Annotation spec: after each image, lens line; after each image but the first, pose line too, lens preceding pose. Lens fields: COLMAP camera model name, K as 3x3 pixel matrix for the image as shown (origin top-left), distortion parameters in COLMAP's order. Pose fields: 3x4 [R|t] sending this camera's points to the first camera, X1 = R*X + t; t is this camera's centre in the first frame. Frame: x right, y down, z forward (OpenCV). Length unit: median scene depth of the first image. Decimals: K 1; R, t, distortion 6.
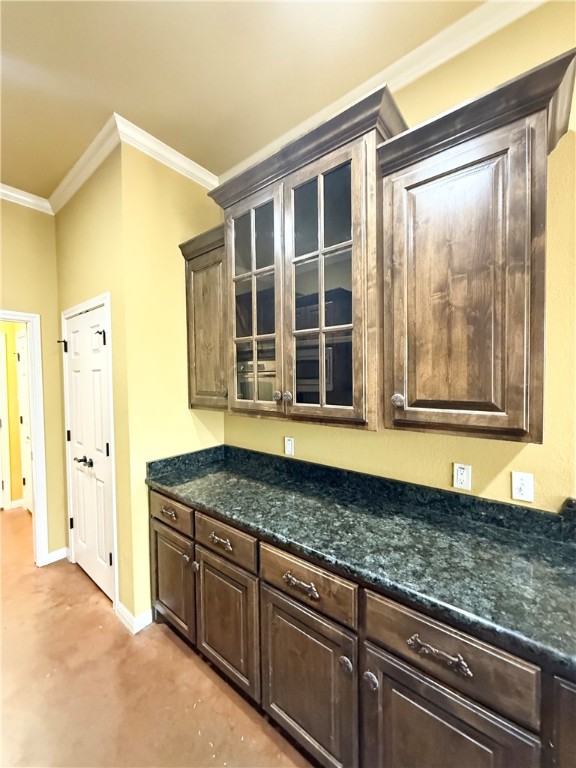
lens RADIAL K [[307.3, 0, 286.9], [0, 307.3, 384.1], [0, 0, 1]] dist [-0.001499, 0.000706]
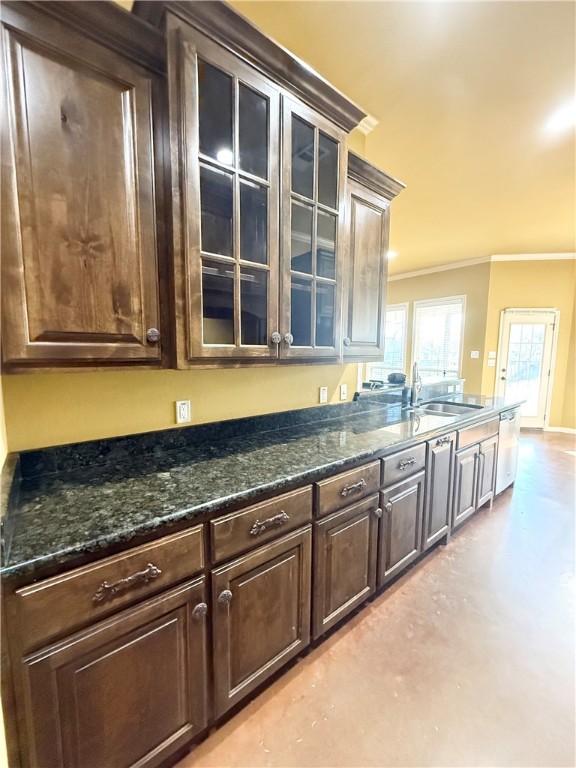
lens RADIAL K [[307.3, 0, 287.2], [0, 307.3, 386.3], [0, 0, 1]] dist [-0.001499, 0.000706]
pose [[0.211375, -0.096924, 0.972587, -0.913183], [0.025037, 0.995281, 0.093745, 0.094847], [-0.977084, 0.004535, 0.212804, 0.774237]]
